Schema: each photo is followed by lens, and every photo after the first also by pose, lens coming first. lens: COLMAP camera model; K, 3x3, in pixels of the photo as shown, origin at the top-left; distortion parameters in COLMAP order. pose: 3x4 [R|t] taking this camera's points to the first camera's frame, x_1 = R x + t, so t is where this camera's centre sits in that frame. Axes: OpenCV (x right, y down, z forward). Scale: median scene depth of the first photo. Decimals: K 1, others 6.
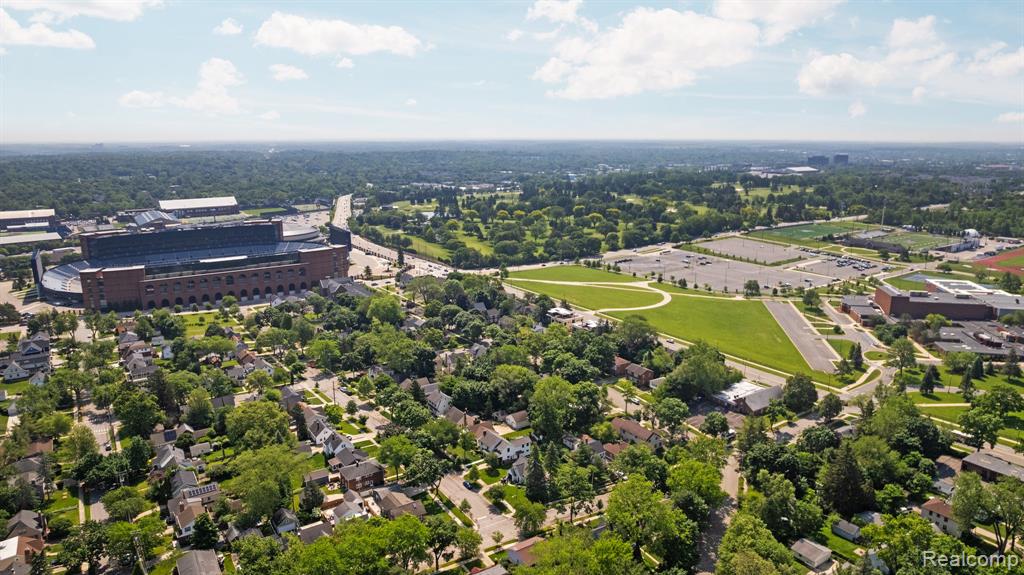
lens RADIAL K [[694.0, 0, 518.4], [0, 694.0, 290.1], [0, 0, 1]] dist [-0.065010, 0.057999]
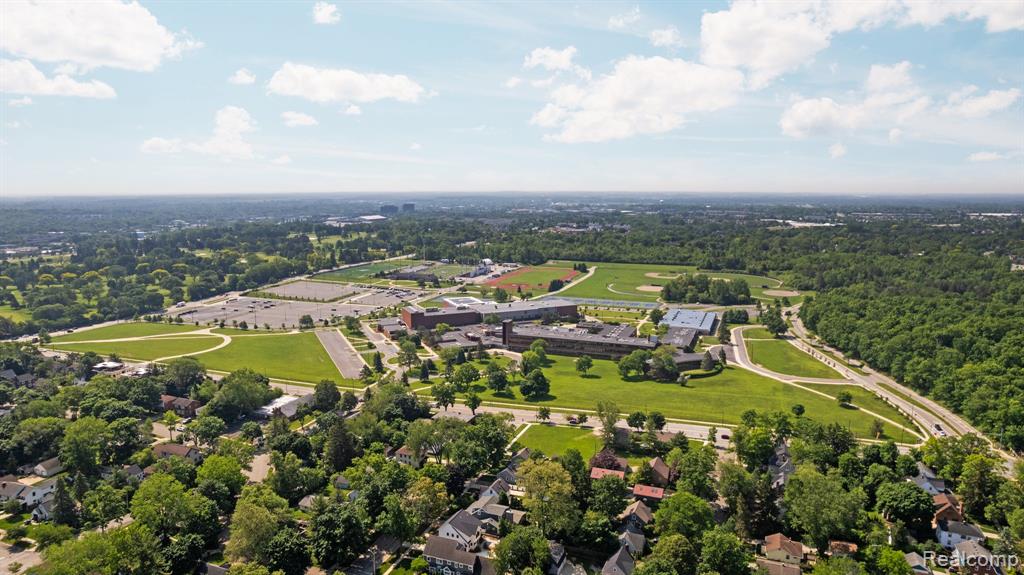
lens RADIAL K [[694.0, 0, 551.3], [0, 694.0, 289.0], [0, 0, 1]] dist [-0.065010, 0.057999]
pose [[0.826355, -0.085466, 0.556626, 0.046945], [0.127097, 0.991219, -0.036492, 0.036130], [-0.548619, 0.100901, 0.829961, -0.166465]]
